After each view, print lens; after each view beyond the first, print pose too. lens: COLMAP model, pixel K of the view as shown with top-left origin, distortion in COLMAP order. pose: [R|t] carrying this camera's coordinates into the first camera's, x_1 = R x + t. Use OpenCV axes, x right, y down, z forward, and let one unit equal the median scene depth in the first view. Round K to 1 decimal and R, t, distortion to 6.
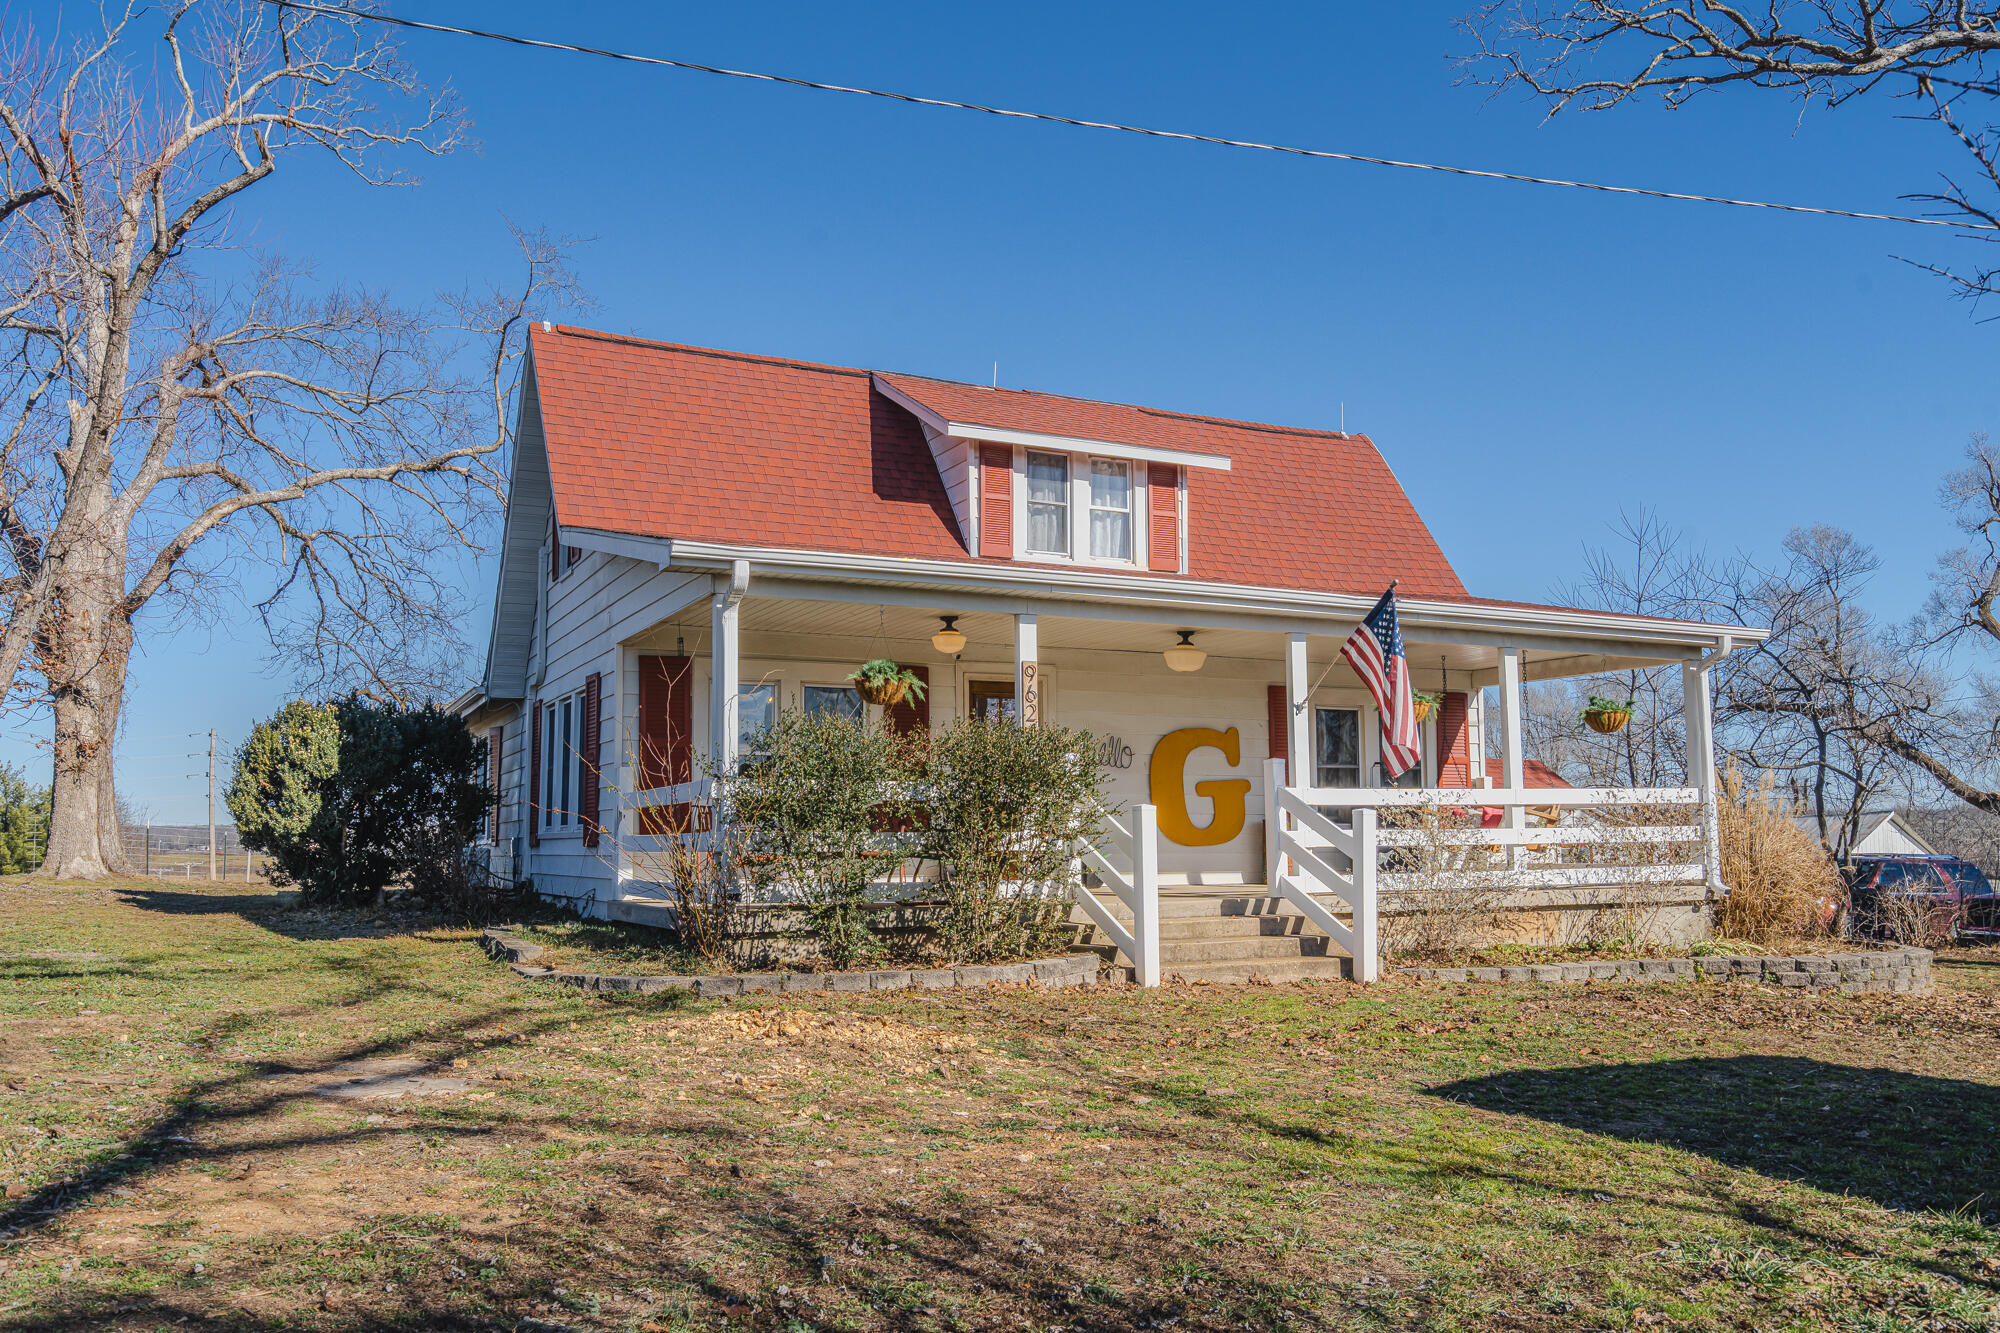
lens RADIAL K [[1518.2, 0, 996.7], [0, 1518.2, 723.0], [0, 0, 1]] dist [-0.004307, 0.001726]
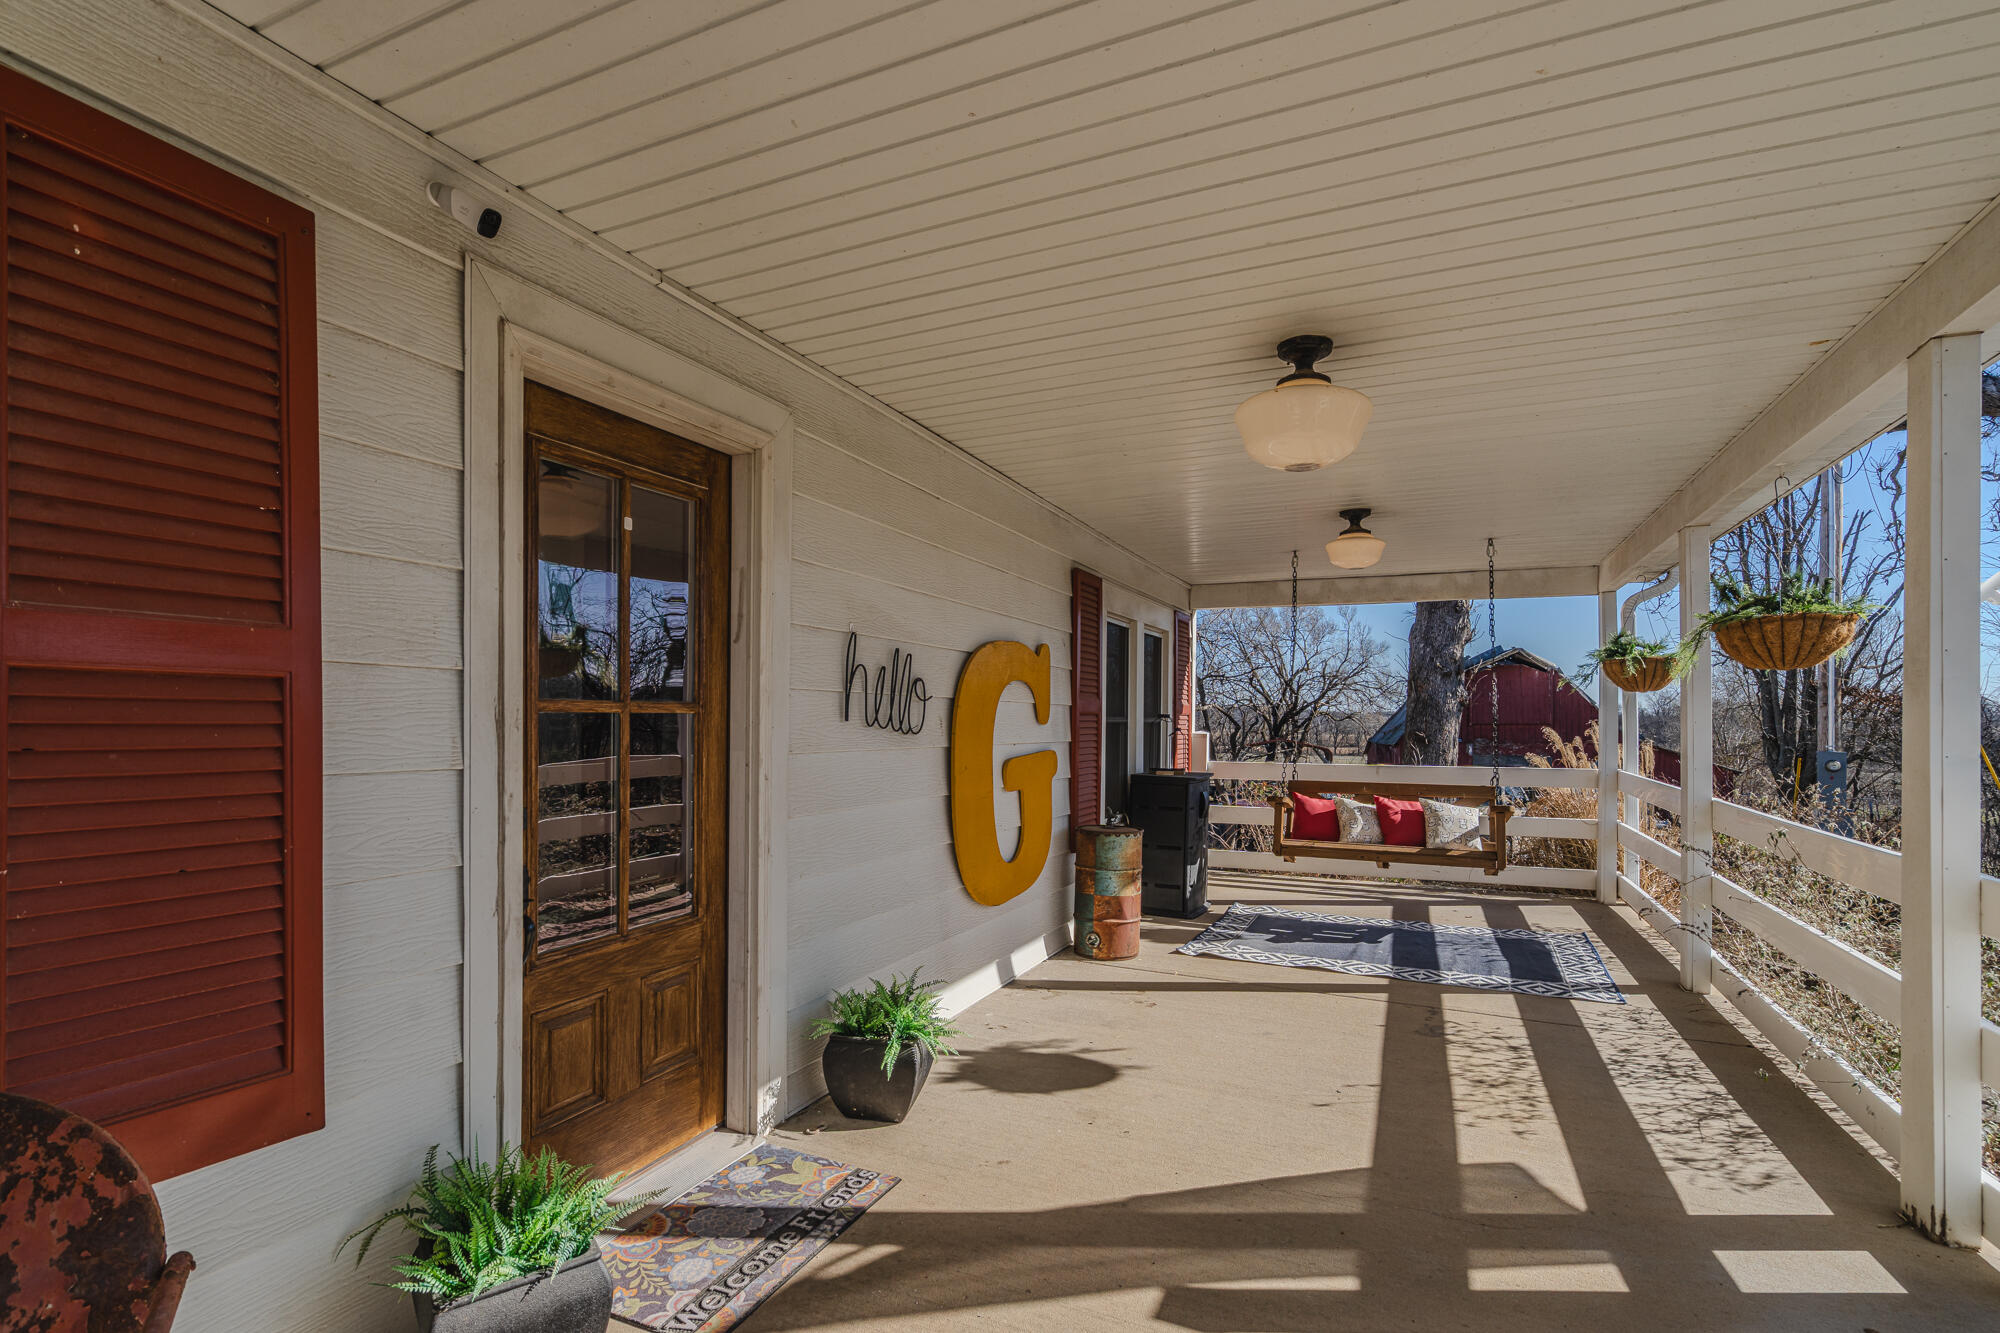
lens RADIAL K [[938.7, 0, 998.4], [0, 938.7, 716.7], [0, 0, 1]] dist [-0.005305, 0.000339]
pose [[0.766483, 0.013581, 0.642121, -0.052174], [-0.061032, 0.996792, 0.051771, 0.012382], [-0.639358, -0.078871, 0.764853, 0.840149]]
